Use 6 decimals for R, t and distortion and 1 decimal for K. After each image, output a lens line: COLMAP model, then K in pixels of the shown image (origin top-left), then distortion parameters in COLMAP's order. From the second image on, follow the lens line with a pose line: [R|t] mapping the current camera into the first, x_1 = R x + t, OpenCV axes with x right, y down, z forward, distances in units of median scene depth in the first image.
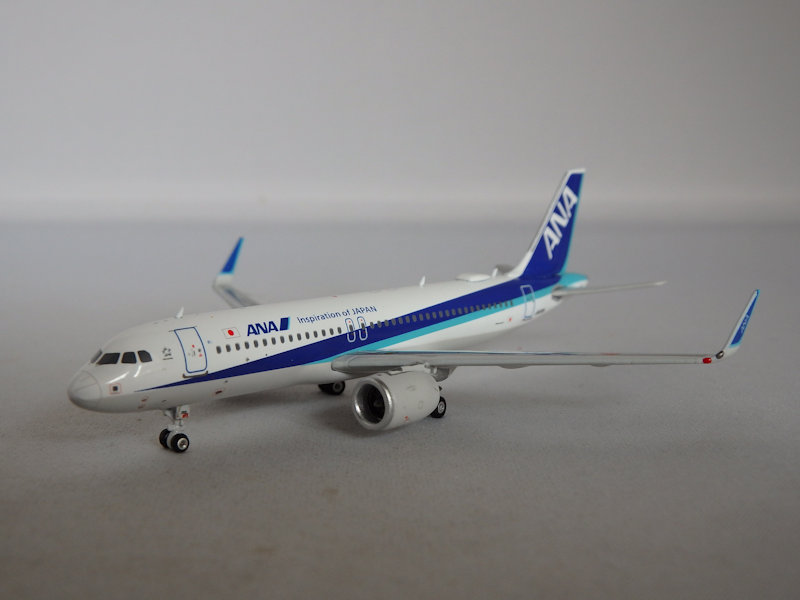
lens RADIAL K [[1137.4, 0, 400.0], [0, 1137.4, 300.0], [0, 0, 1]] dist [-0.120710, -0.001531]
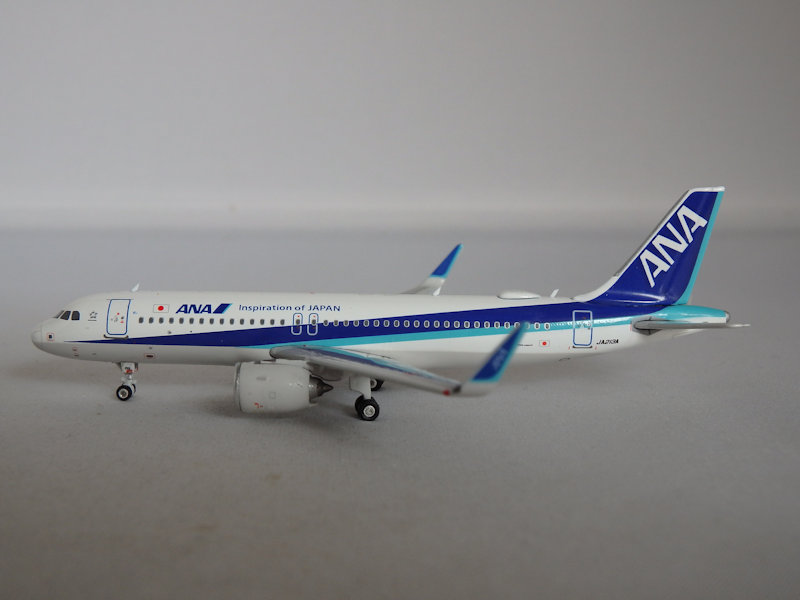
lens RADIAL K [[1137.4, 0, 400.0], [0, 1137.4, 300.0], [0, 0, 1]] dist [-0.120710, -0.001531]
pose [[0.698161, 0.094273, -0.709707, 0.825680], [-0.109342, 0.993704, 0.024434, -0.034644], [0.707542, 0.060542, 0.704073, 0.319386]]
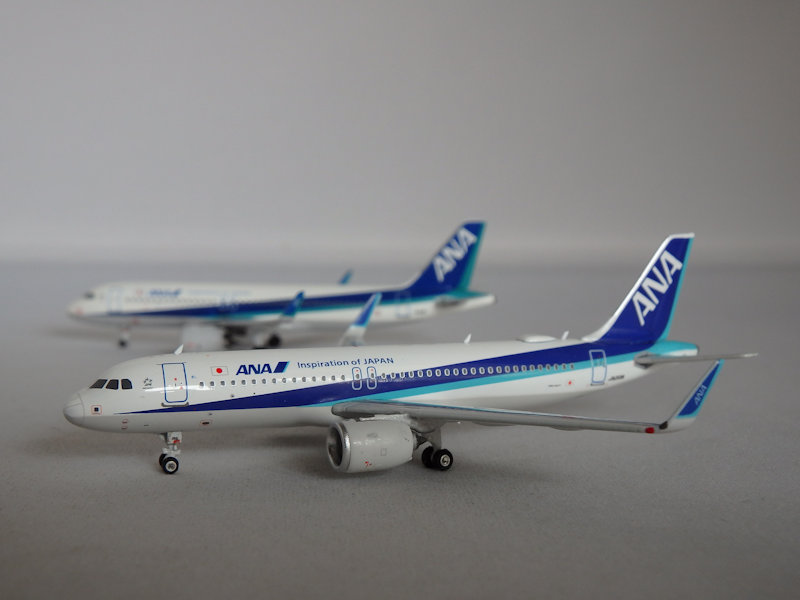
lens RADIAL K [[1137.4, 0, 400.0], [0, 1137.4, 300.0], [0, 0, 1]] dist [-0.120710, -0.001531]
pose [[0.923038, 0.036685, -0.382957, 0.412601], [-0.060833, 0.996837, -0.051135, 0.005617], [0.379870, 0.070496, 0.922350, 0.037402]]
